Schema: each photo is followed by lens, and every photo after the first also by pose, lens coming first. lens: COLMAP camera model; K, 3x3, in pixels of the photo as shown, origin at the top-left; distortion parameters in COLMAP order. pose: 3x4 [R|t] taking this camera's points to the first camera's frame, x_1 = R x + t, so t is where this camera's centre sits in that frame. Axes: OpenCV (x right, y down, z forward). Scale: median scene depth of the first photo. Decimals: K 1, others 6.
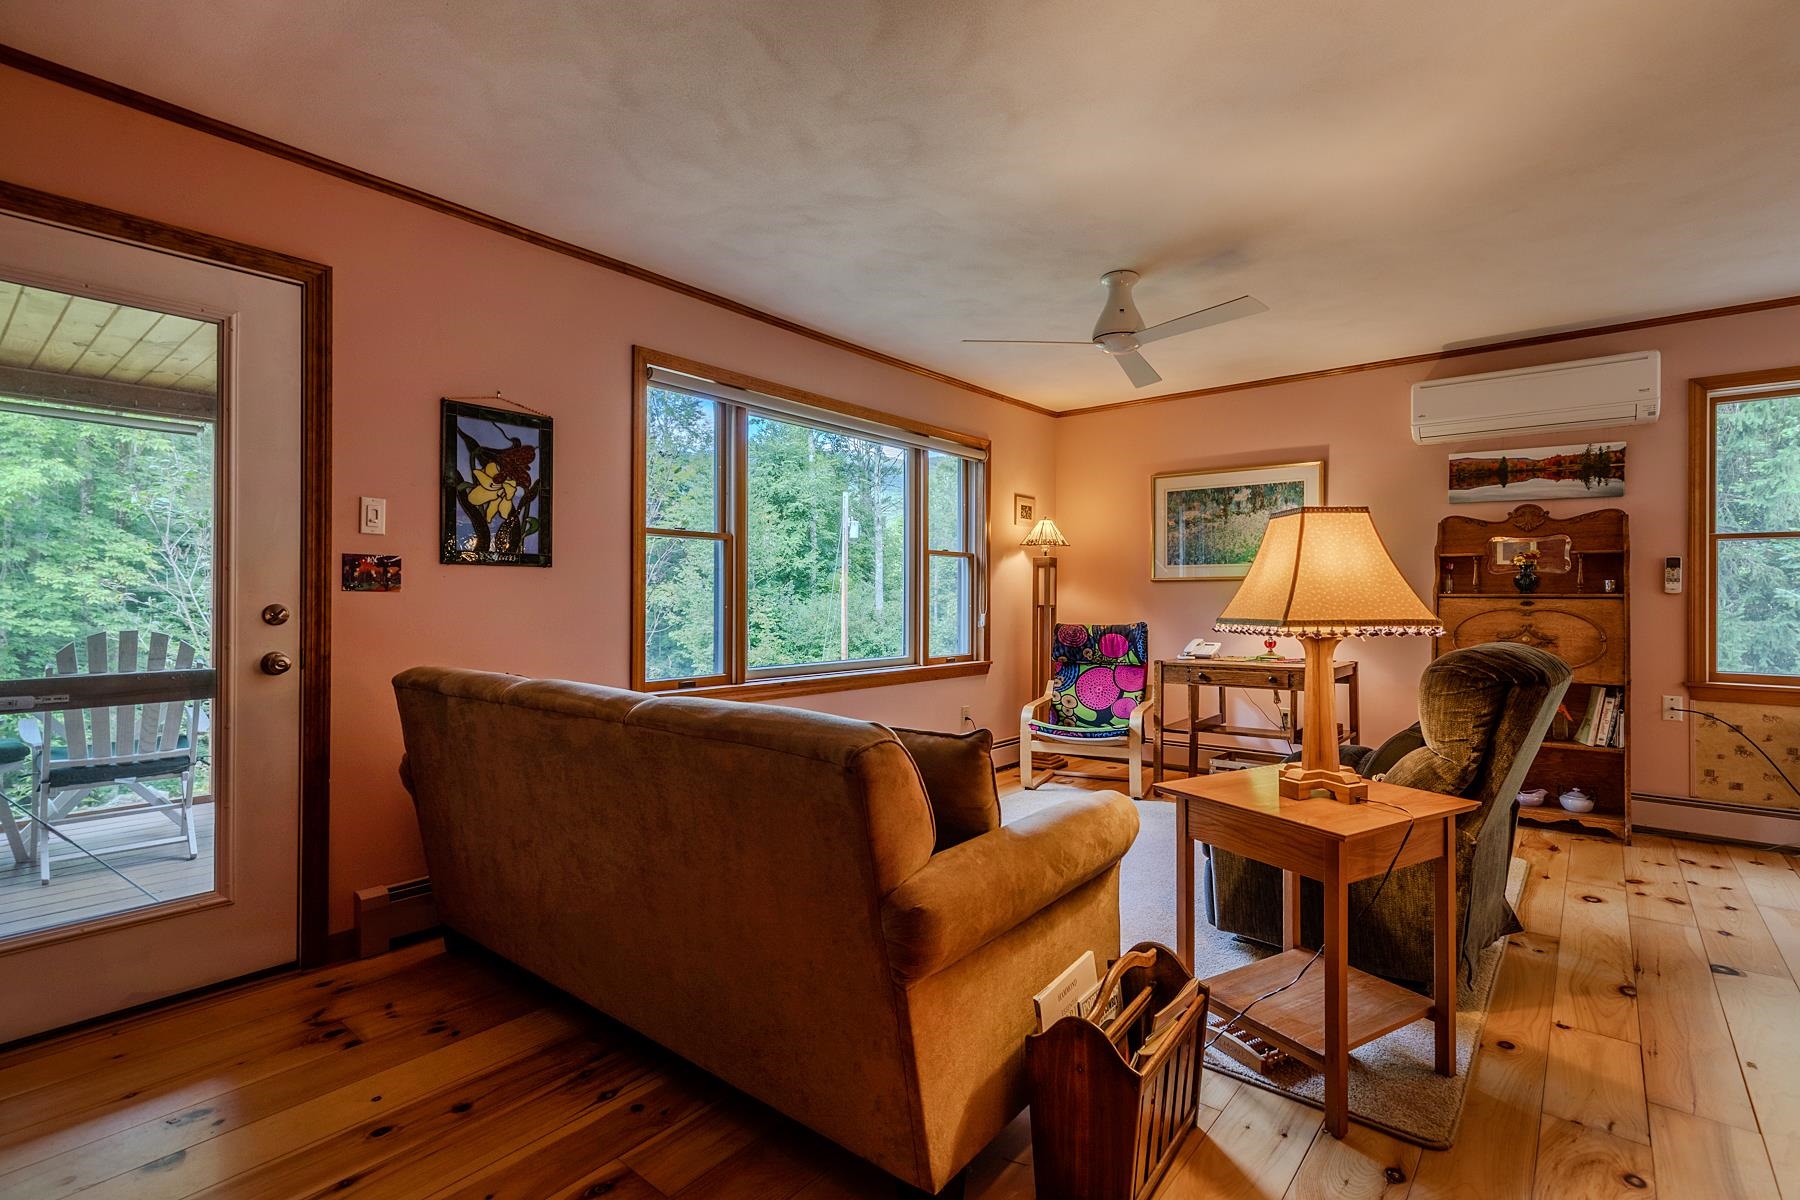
lens RADIAL K [[835.4, 0, 896.9], [0, 835.4, 600.3], [0, 0, 1]] dist [0.004438, 0.000467]
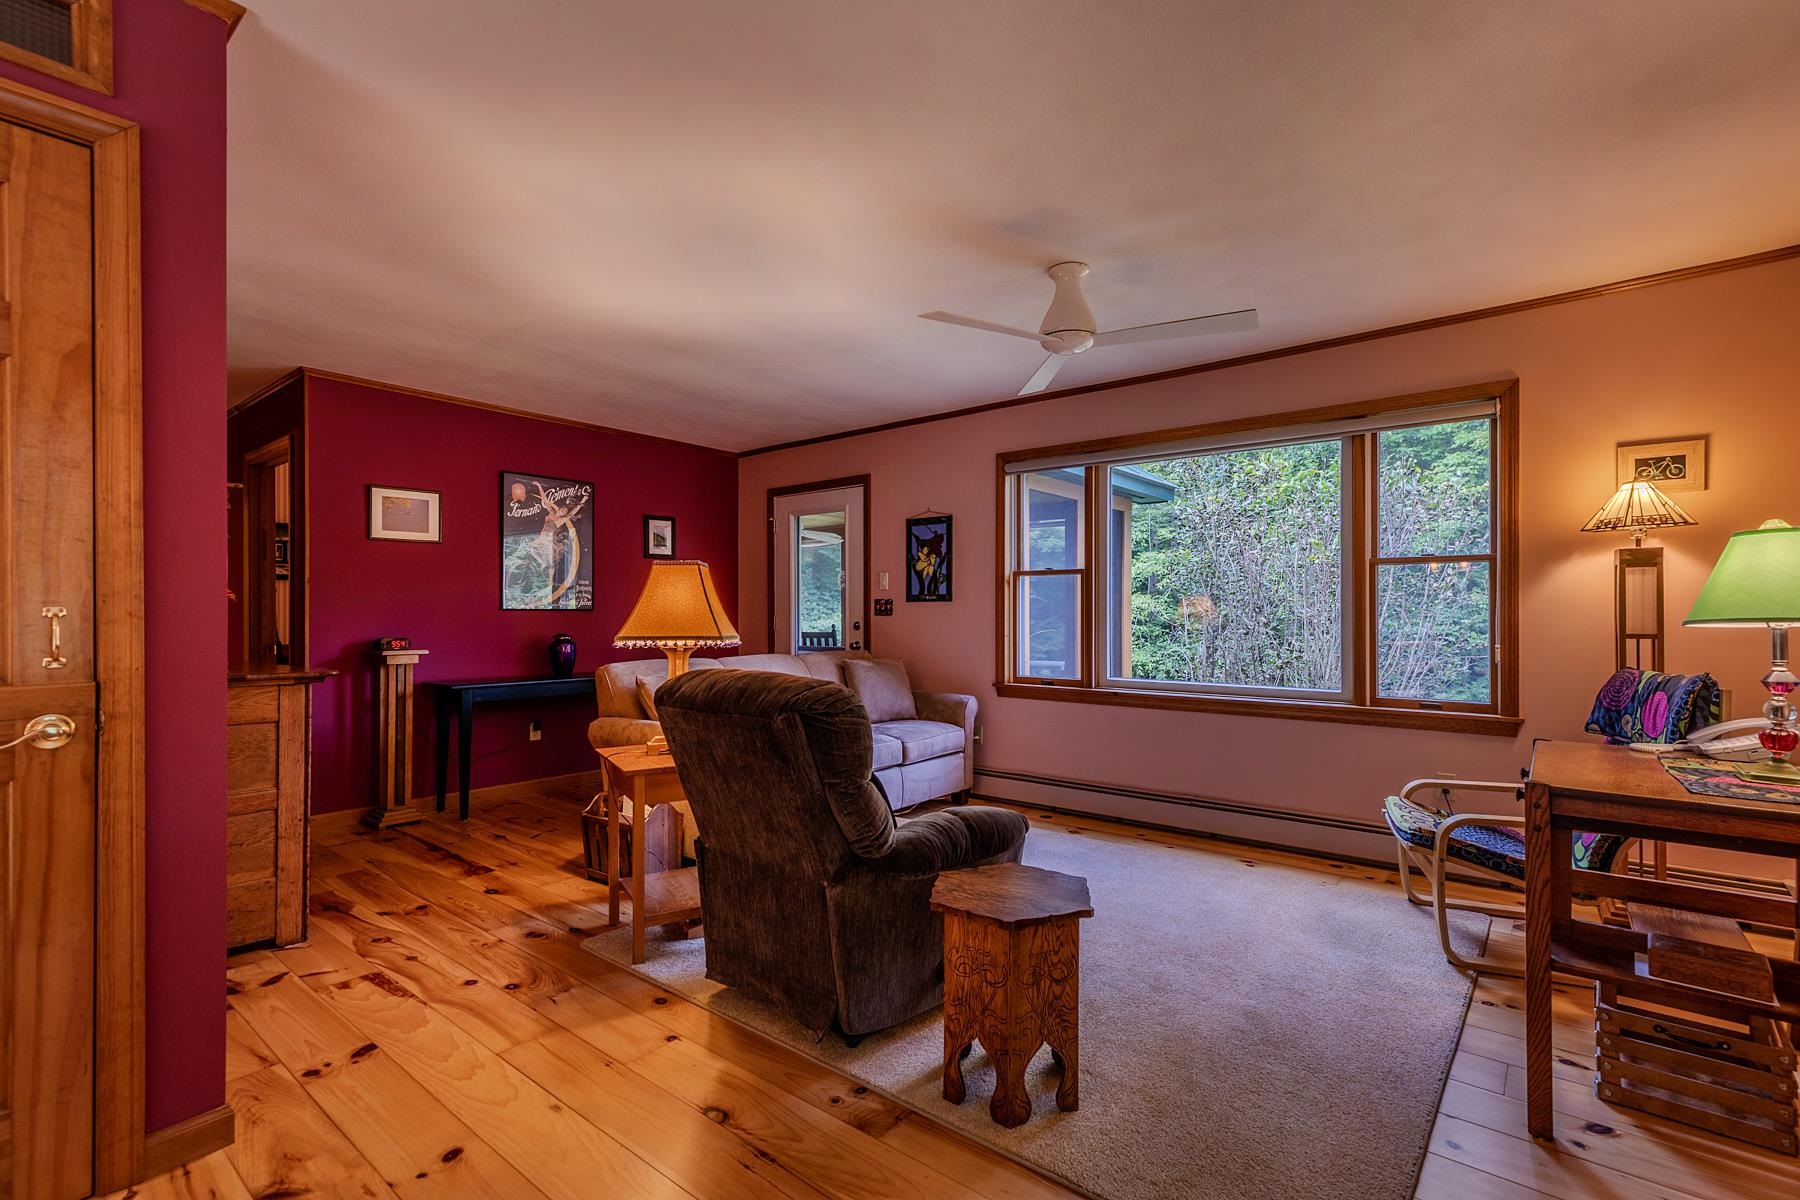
lens RADIAL K [[822.3, 0, 929.9], [0, 822.3, 615.0], [0, 0, 1]] dist [0.002266, 0.000260]
pose [[0.024617, -0.002481, -0.999694, 1.290804], [-0.002938, 0.999992, -0.002554, -0.007083], [0.999693, 0.003000, 0.024609, 0.919116]]
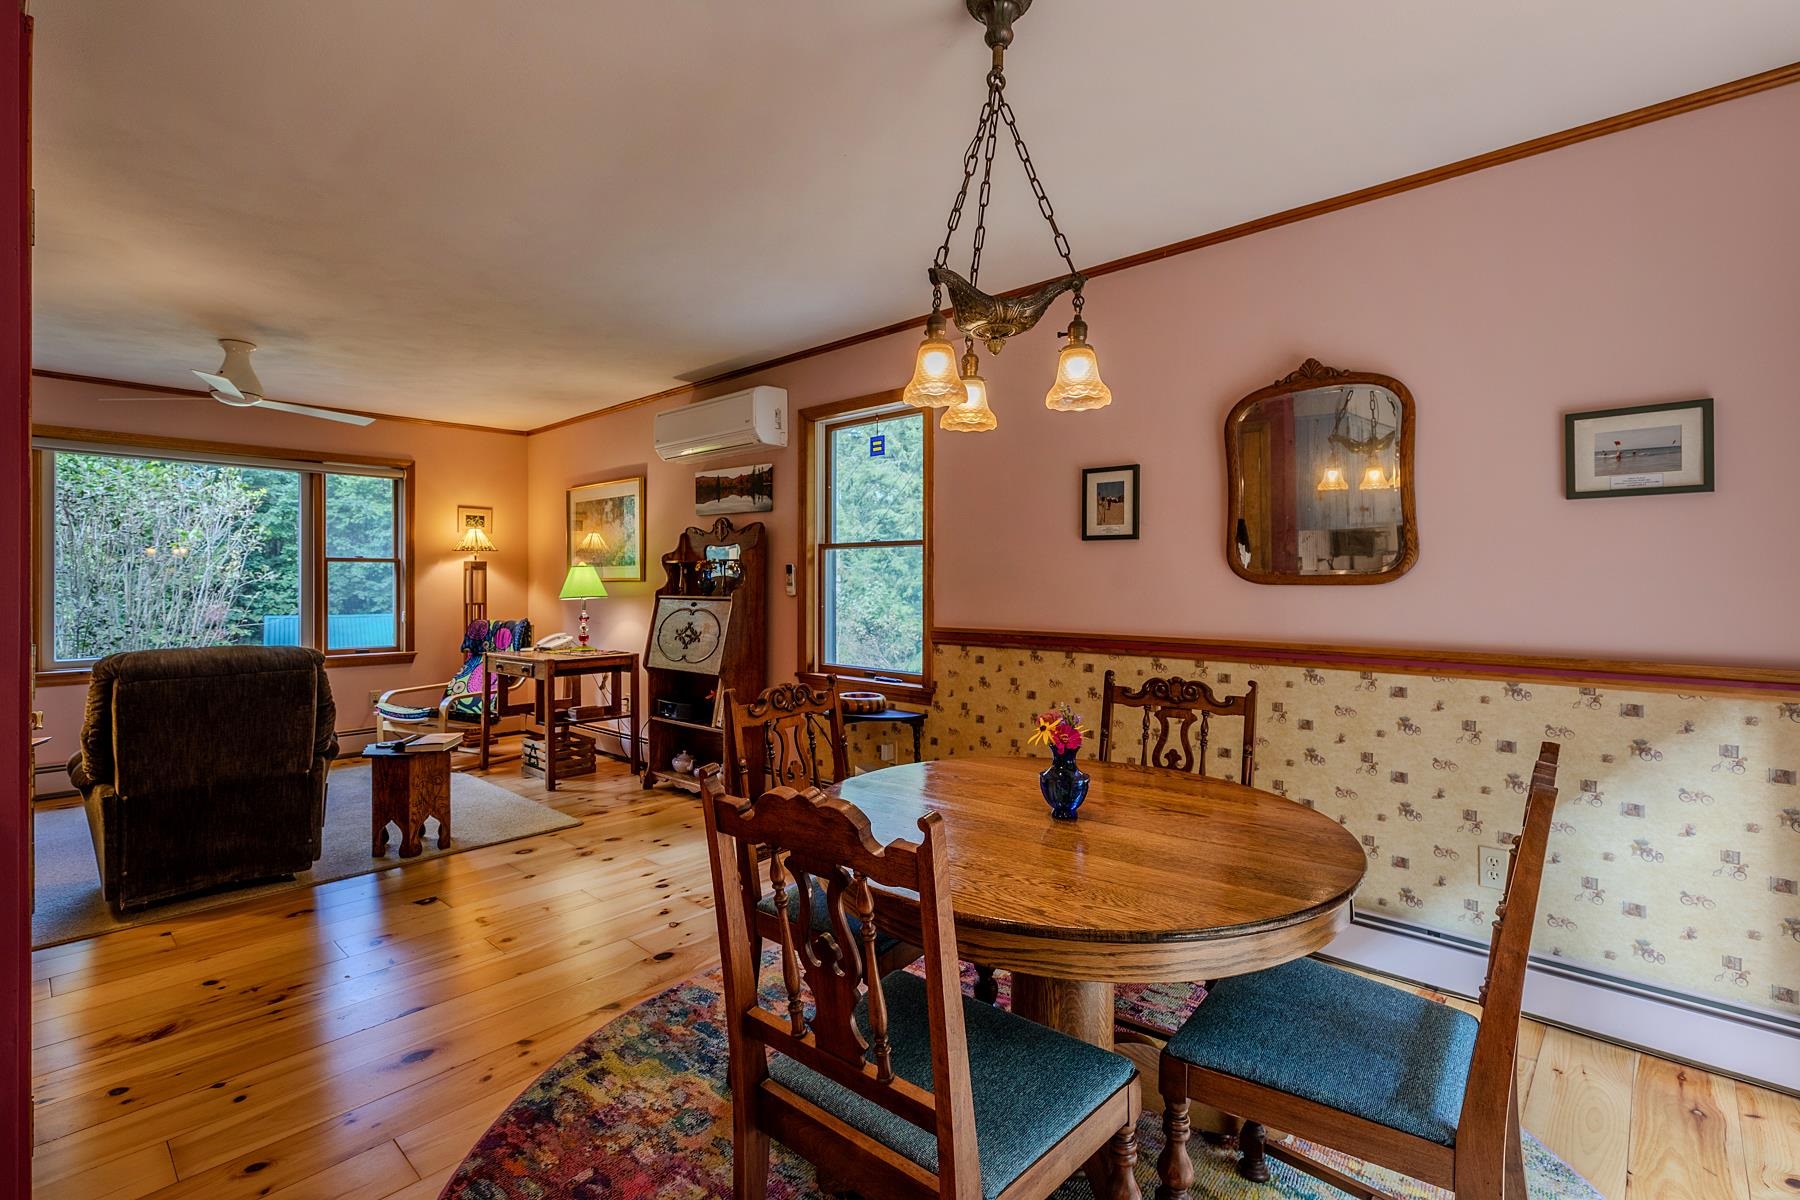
lens RADIAL K [[829.5, 0, 874.1], [0, 829.5, 582.4], [0, 0, 1]] dist [-0.000210, -0.000234]
pose [[0.997655, -0.007160, -0.068063, 1.435902], [0.007099, 0.999974, -0.001142, -0.030777], [0.068069, 0.000656, 0.997680, -0.172540]]
